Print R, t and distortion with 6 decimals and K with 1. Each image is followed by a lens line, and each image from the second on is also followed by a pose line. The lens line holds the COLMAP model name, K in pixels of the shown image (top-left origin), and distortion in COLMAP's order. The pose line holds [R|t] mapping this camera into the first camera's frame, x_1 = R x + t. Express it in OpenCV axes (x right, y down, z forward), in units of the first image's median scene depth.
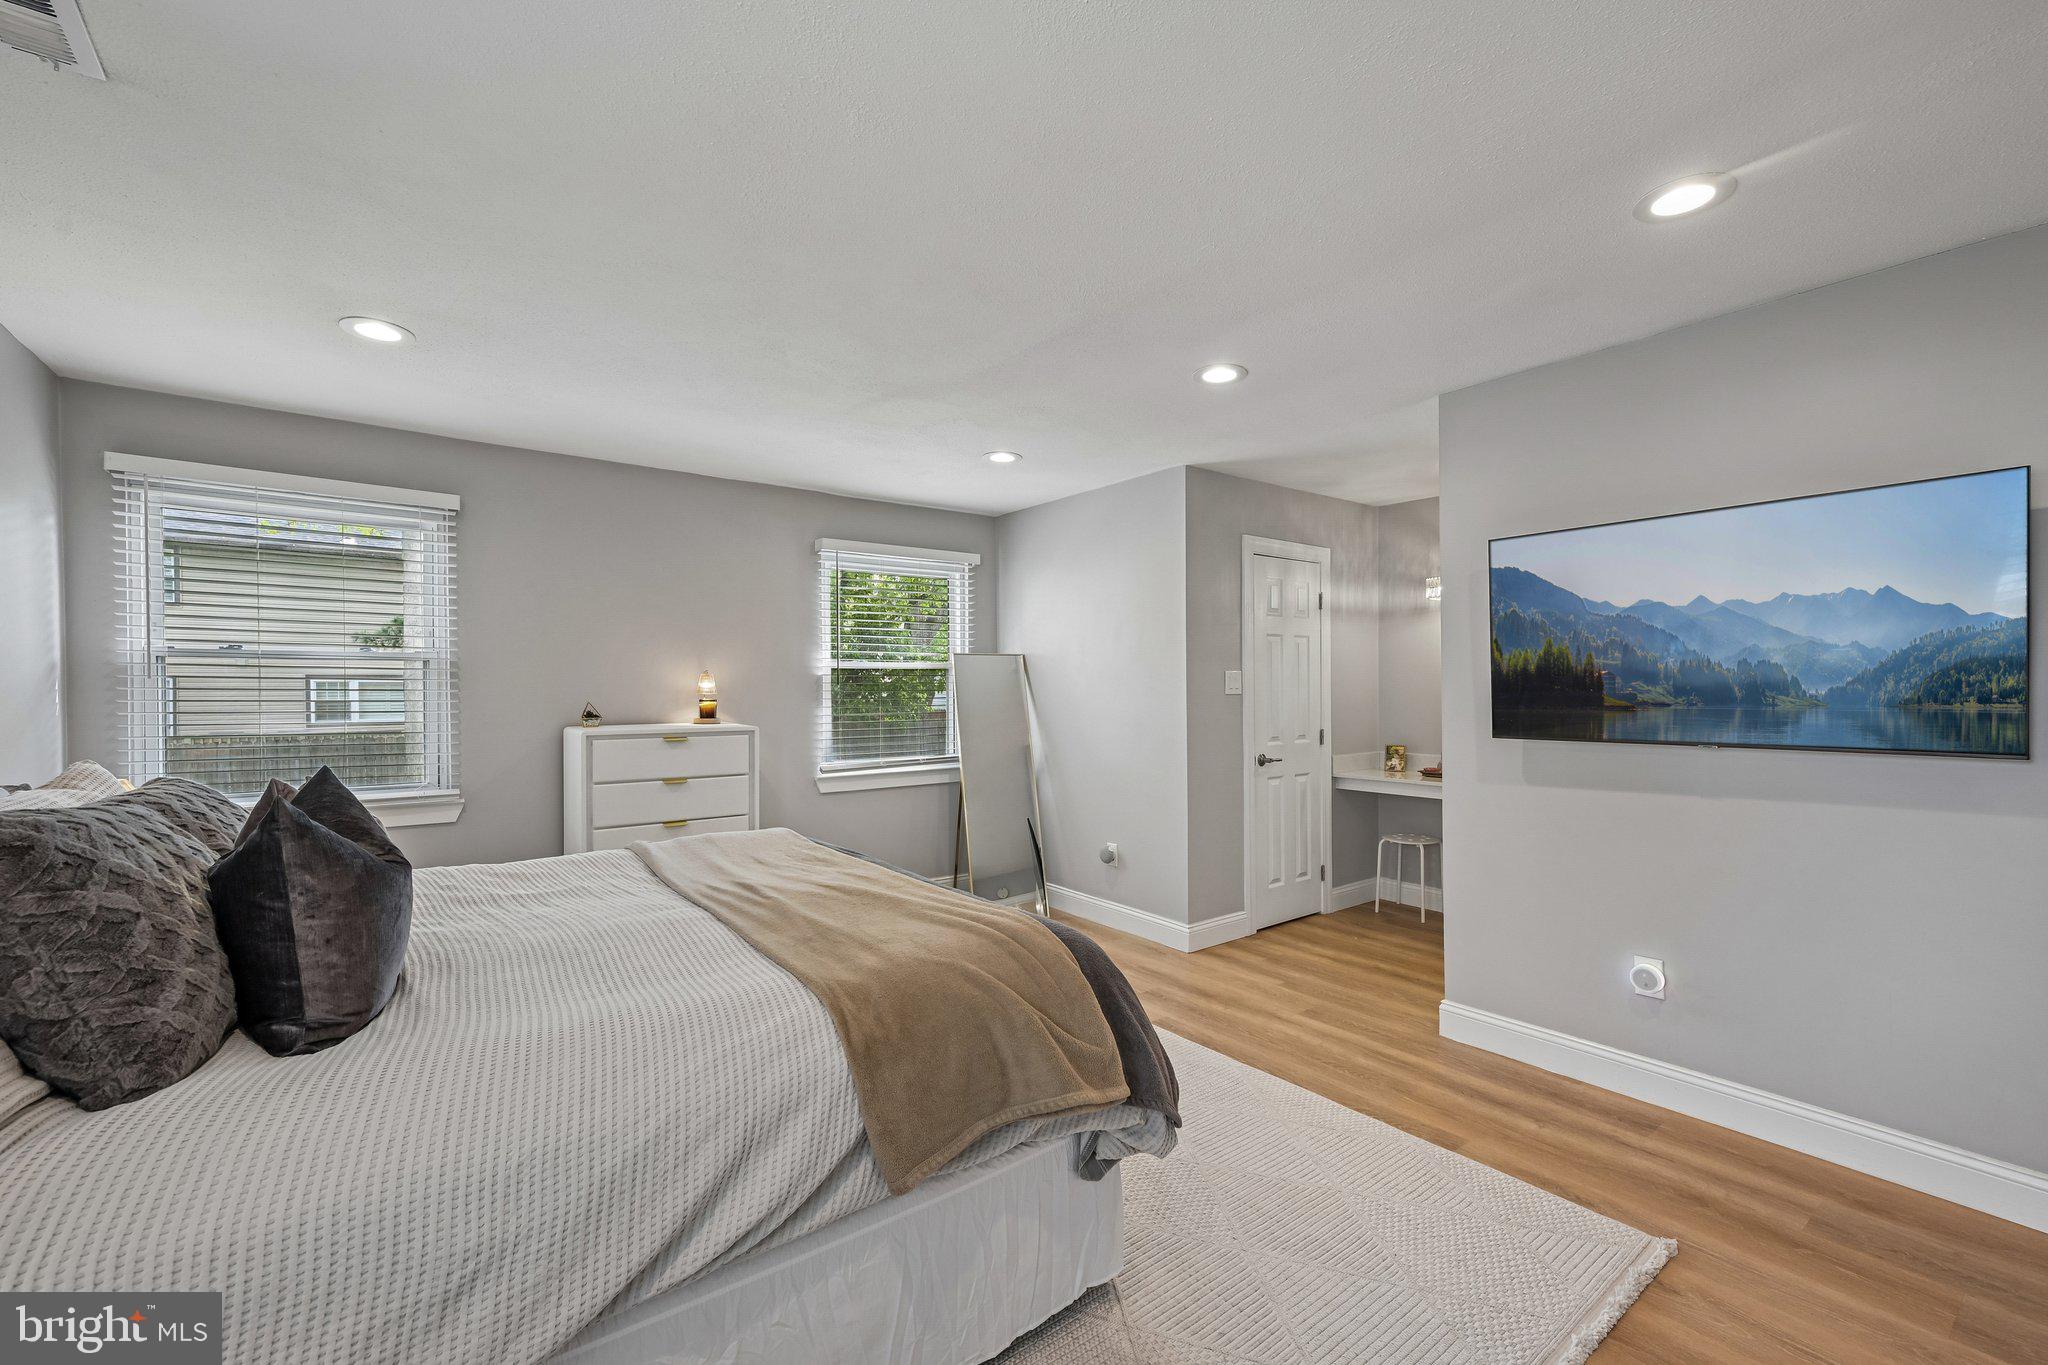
lens RADIAL K [[854.0, 0, 1029.5], [0, 854.0, 685.5], [0, 0, 1]] dist [0.008467, -0.000032]
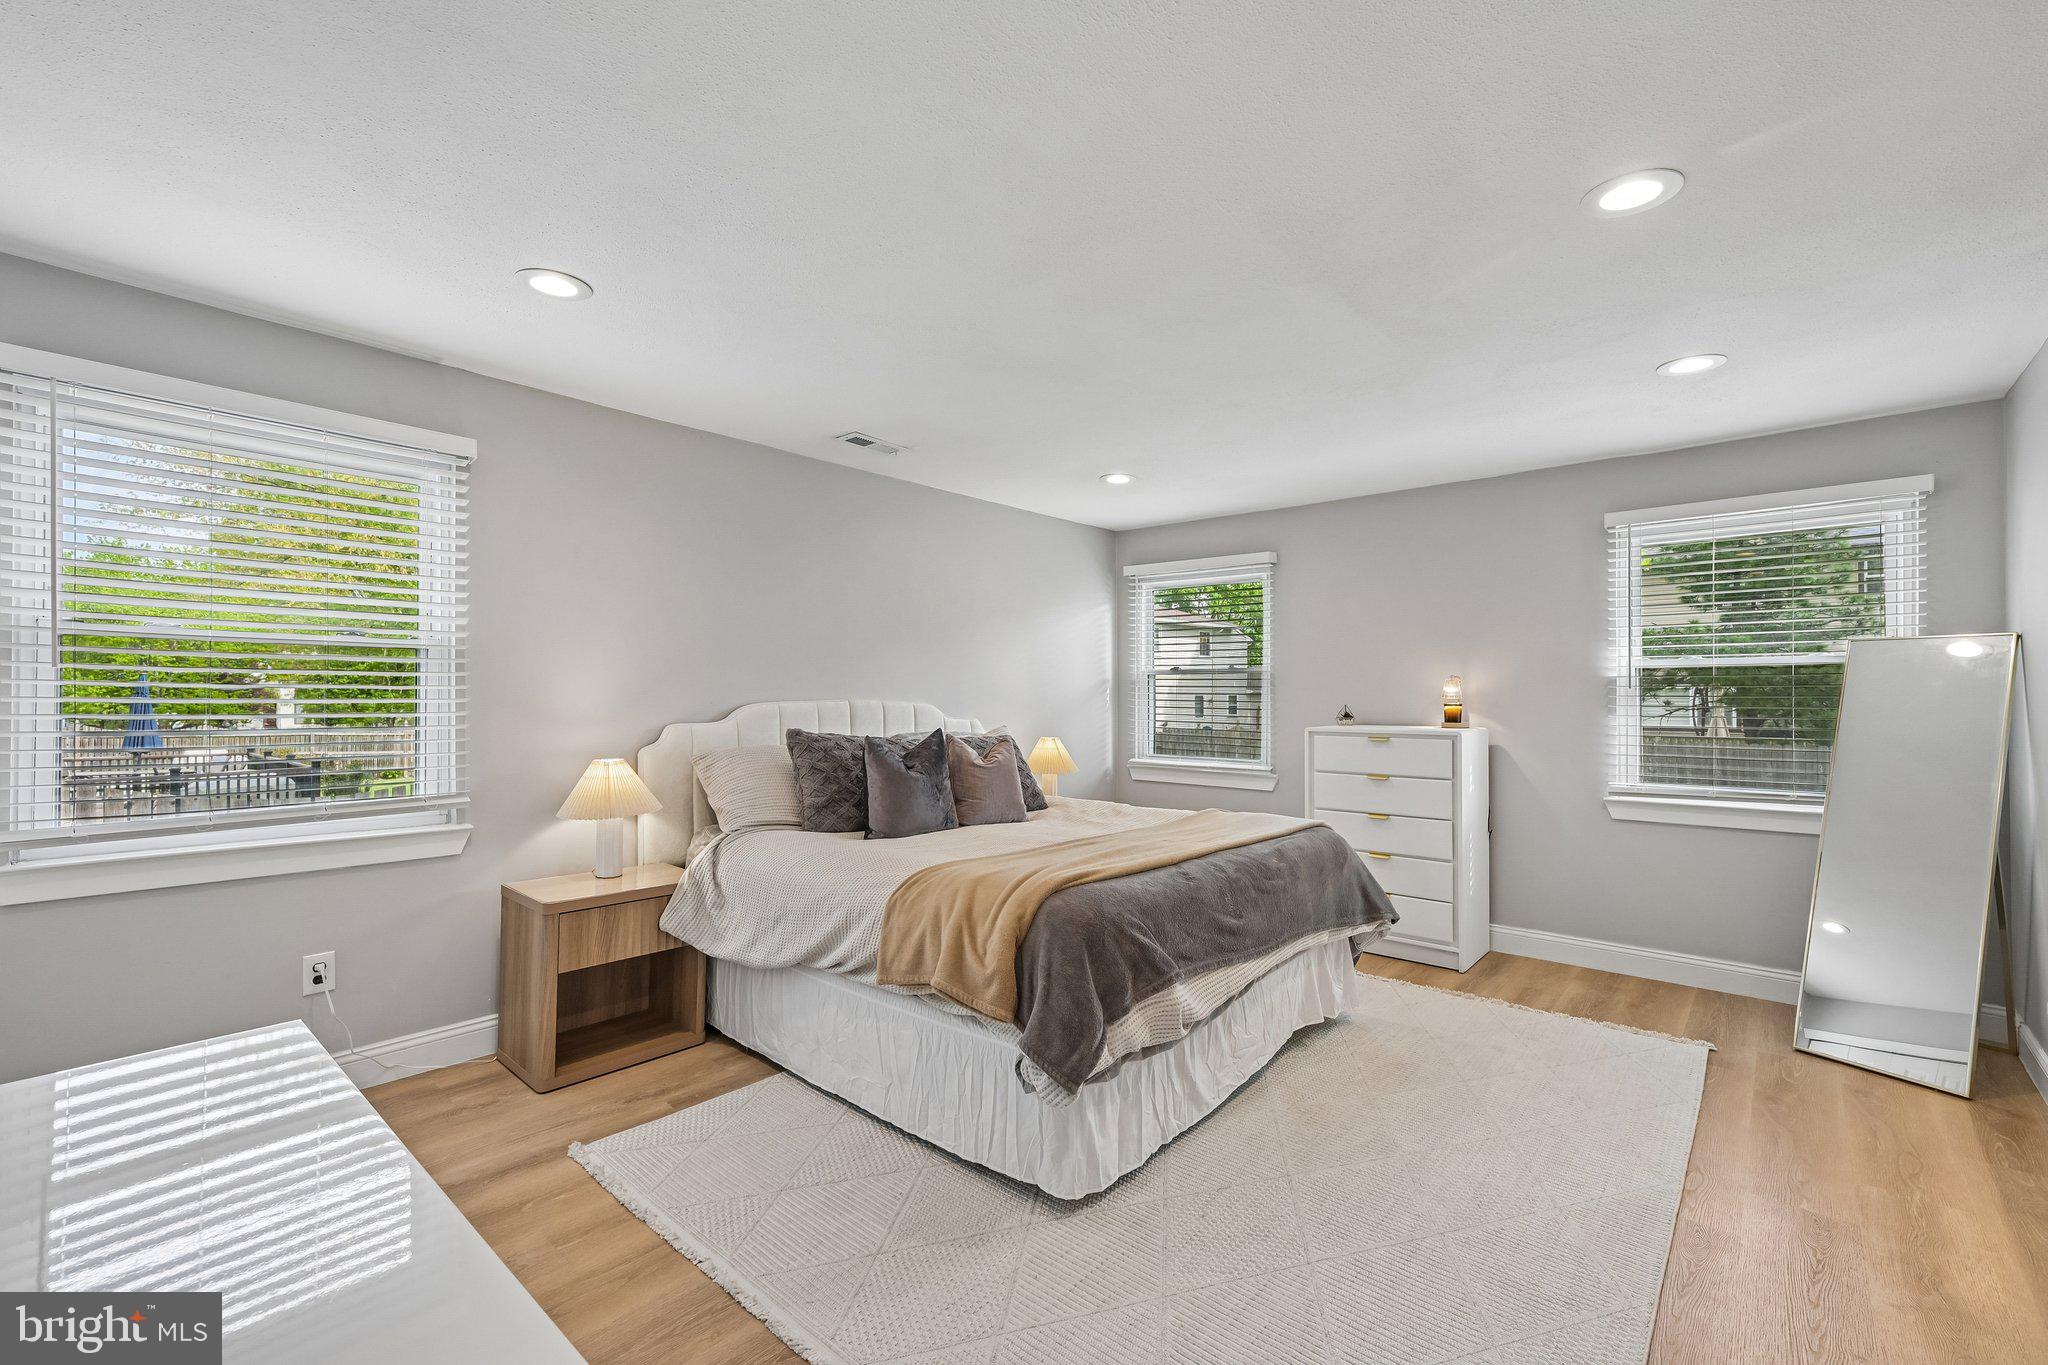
lens RADIAL K [[854.0, 0, 1029.5], [0, 854.0, 685.5], [0, 0, 1]] dist [0.008467, -0.000032]
pose [[0.198305, -0.005594, -0.980124, 0.518679], [0.003560, 0.999981, -0.004987, -0.002091], [0.980134, -0.002500, 0.198321, 0.307236]]
